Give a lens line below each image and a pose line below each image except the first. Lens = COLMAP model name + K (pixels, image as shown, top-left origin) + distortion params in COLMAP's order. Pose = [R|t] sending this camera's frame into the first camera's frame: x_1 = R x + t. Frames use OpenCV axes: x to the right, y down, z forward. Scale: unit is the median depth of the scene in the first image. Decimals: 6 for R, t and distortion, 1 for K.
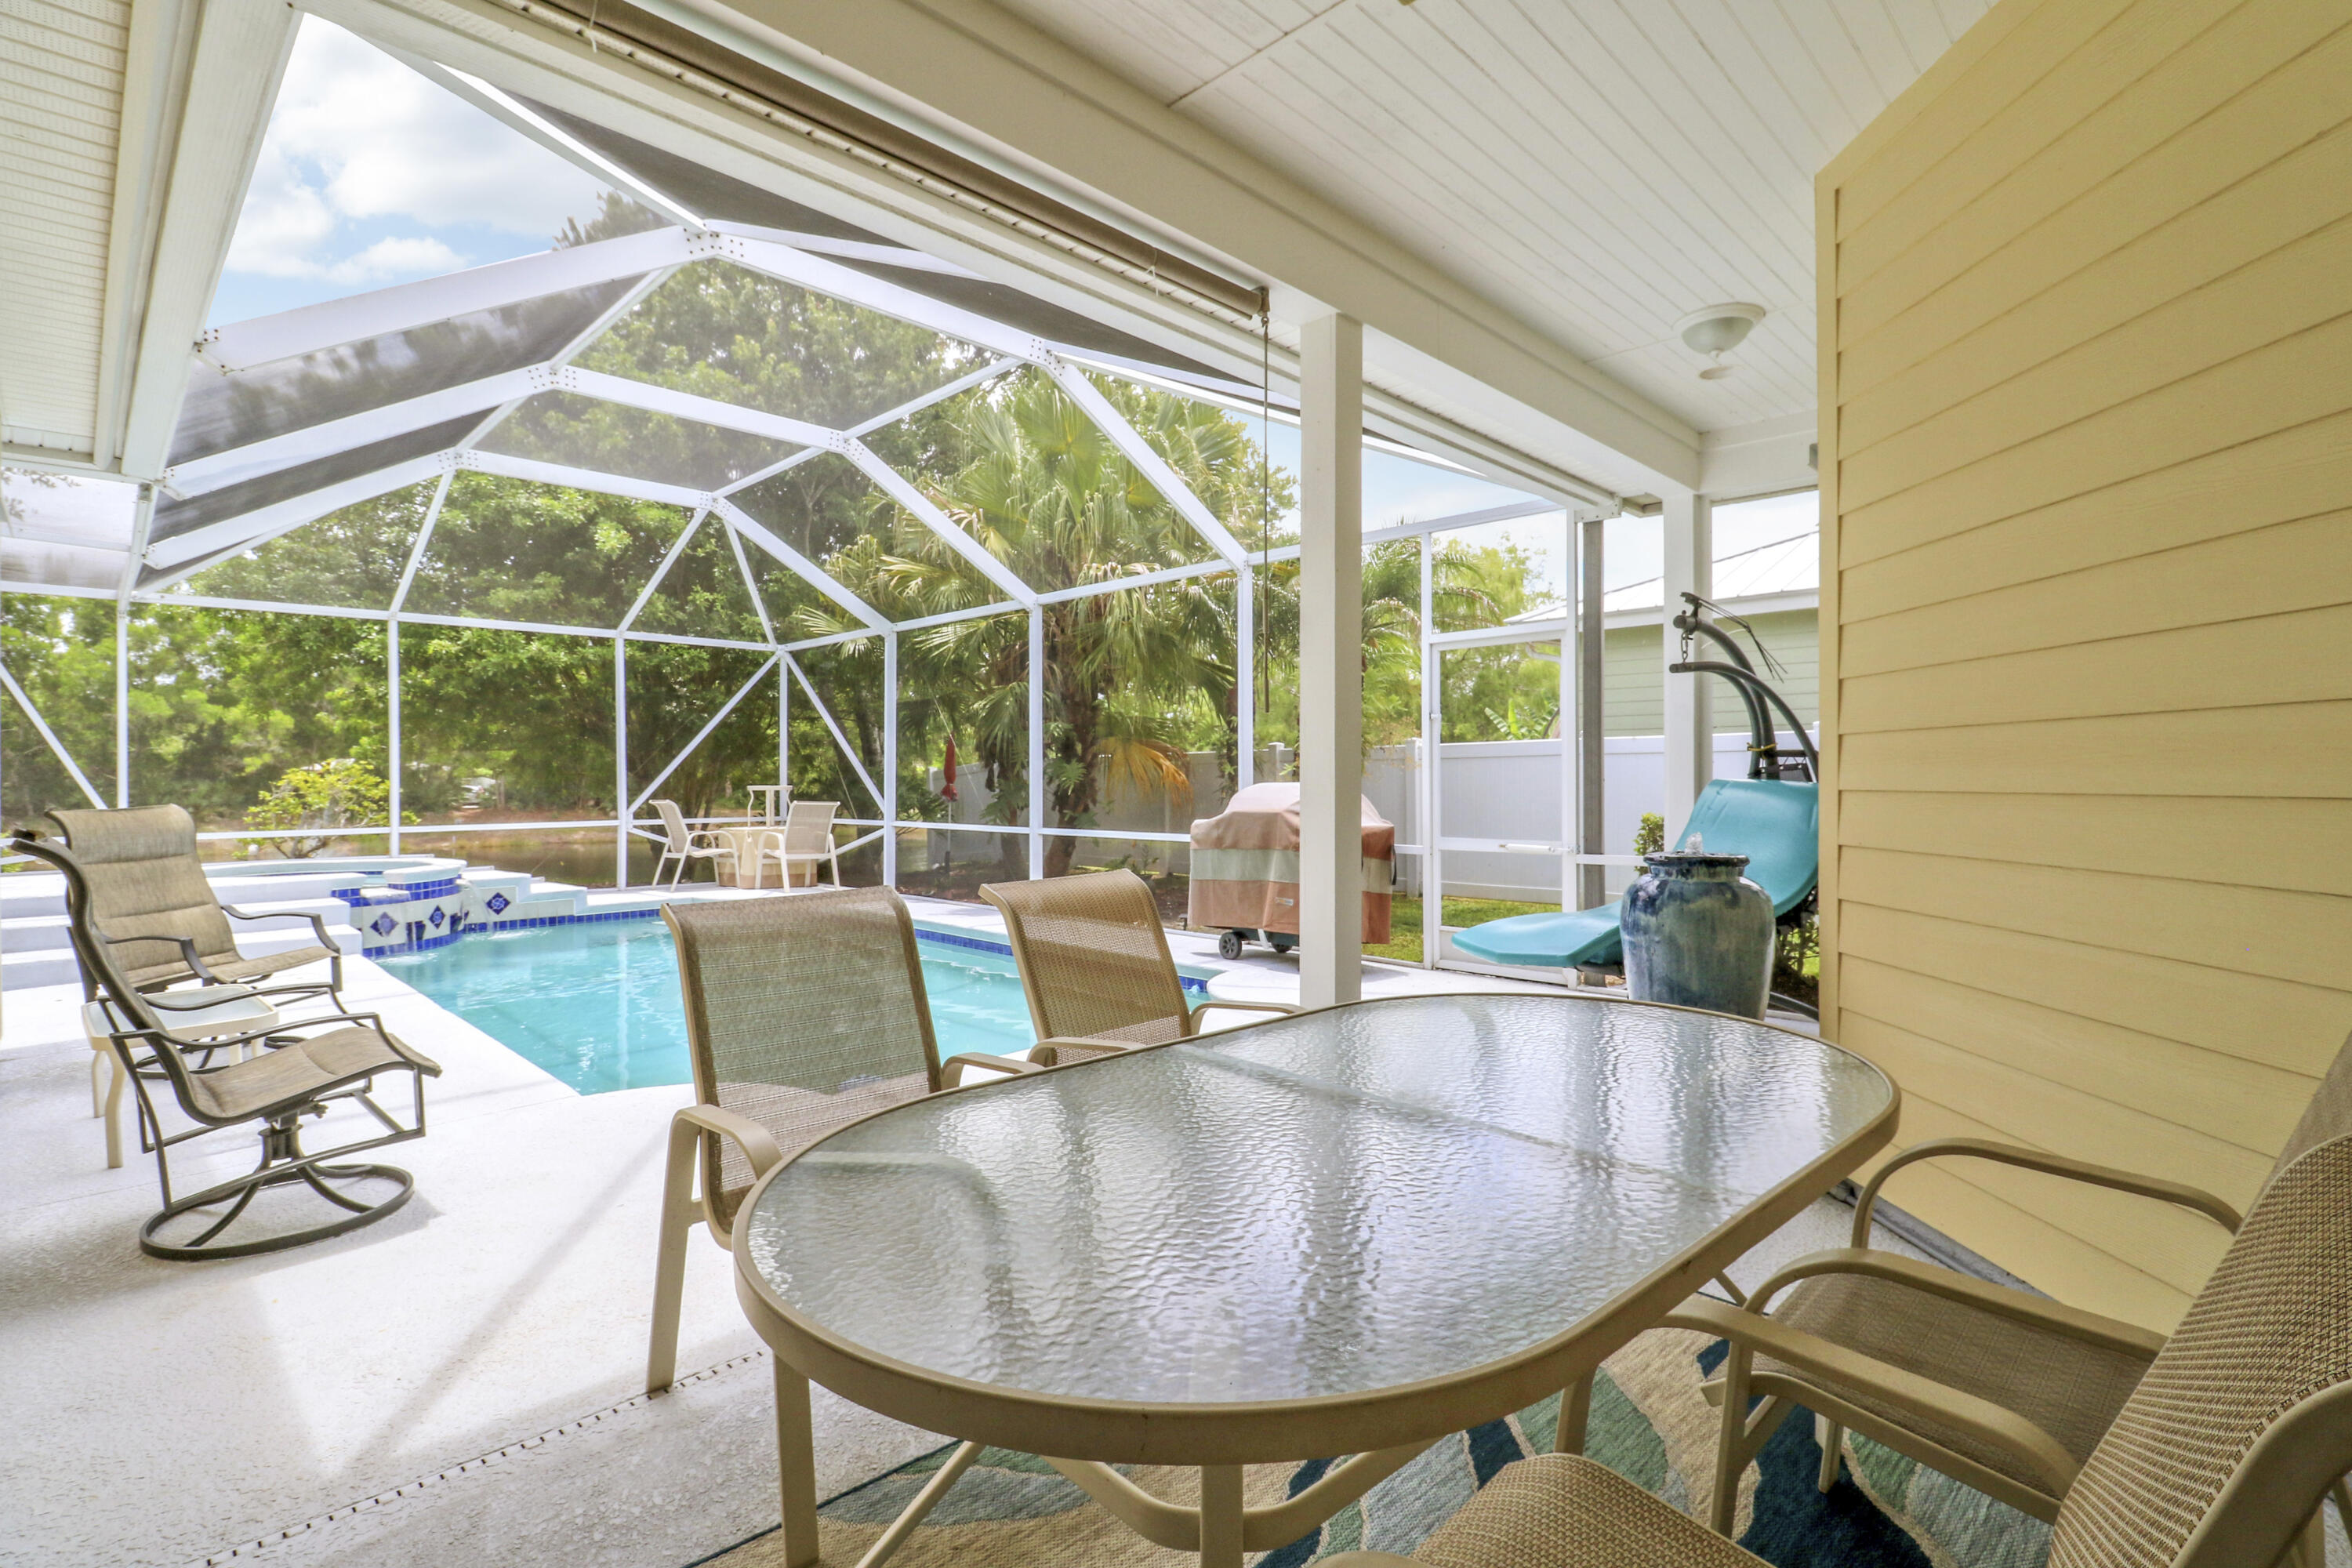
lens RADIAL K [[1109.8, 0, 1176.4], [0, 1109.8, 772.8], [0, 0, 1]] dist [0.023762, -0.003229]
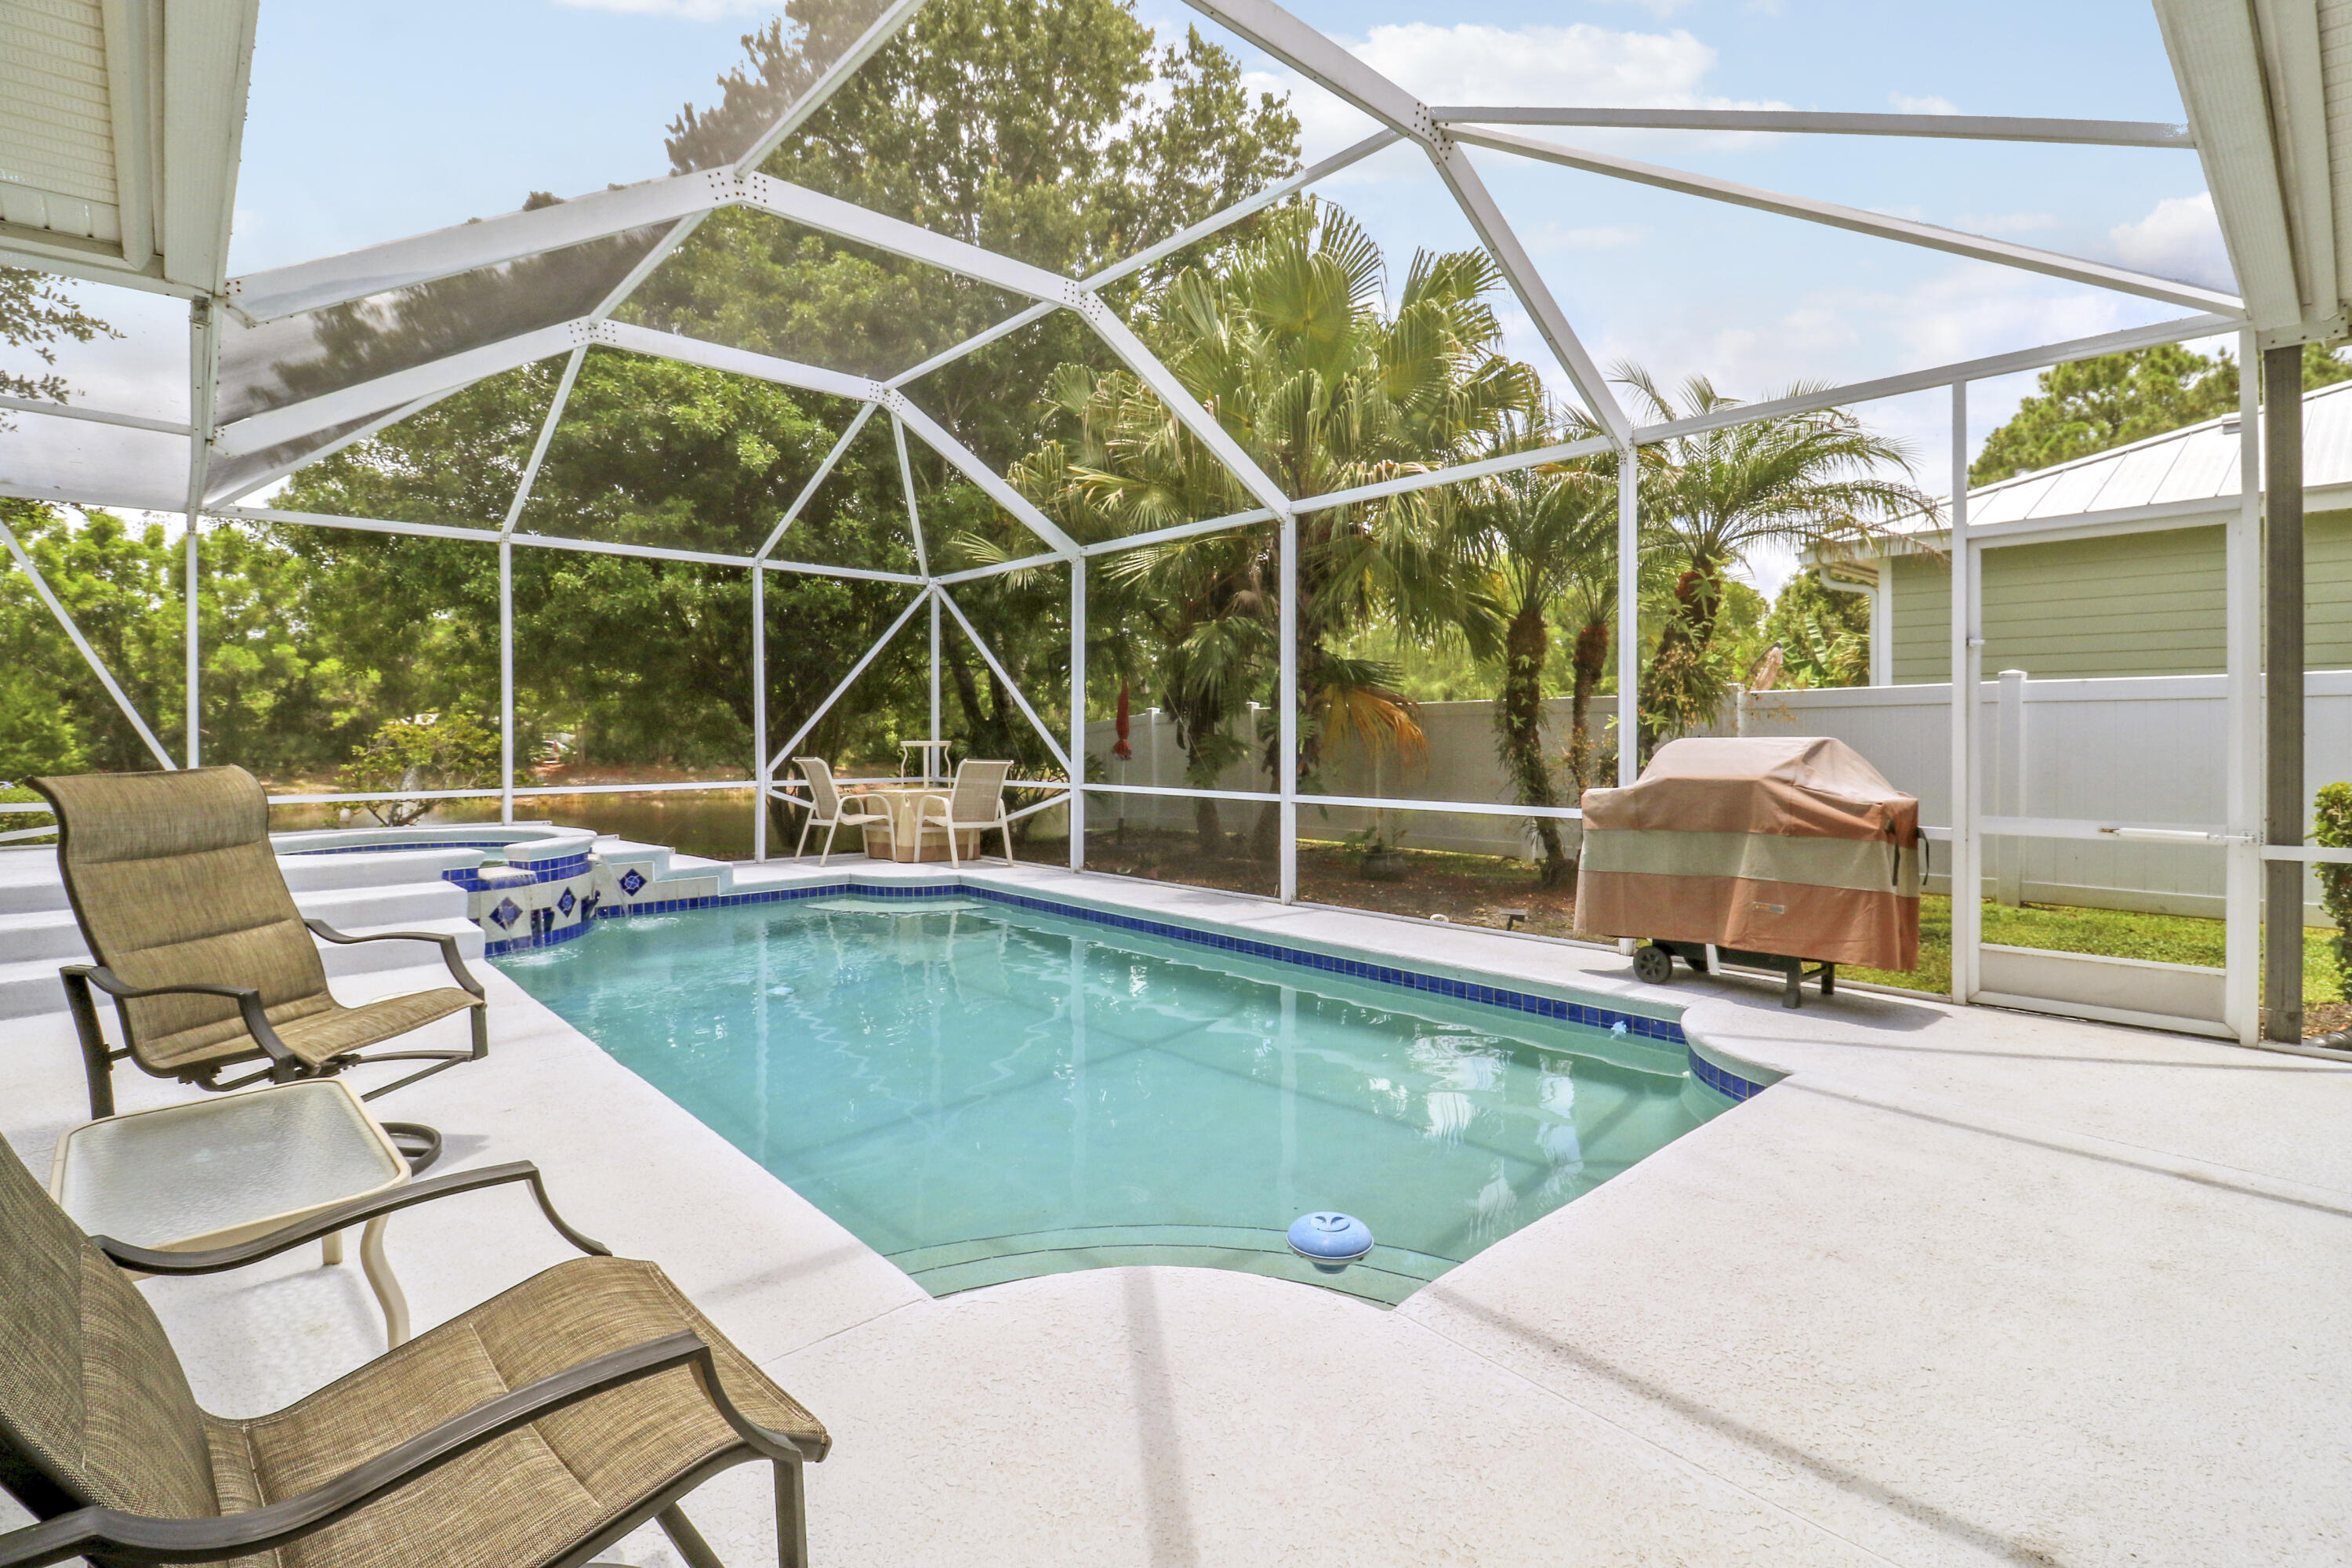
lens RADIAL K [[1109.8, 0, 1185.6], [0, 1109.8, 732.1], [0, 0, 1]] dist [0.023762, -0.003229]
pose [[0.999126, 0.001914, -0.041759, -0.144378], [-0.001831, 0.999996, 0.002046, 0.003113], [0.041763, -0.001968, 0.999126, 0.171800]]
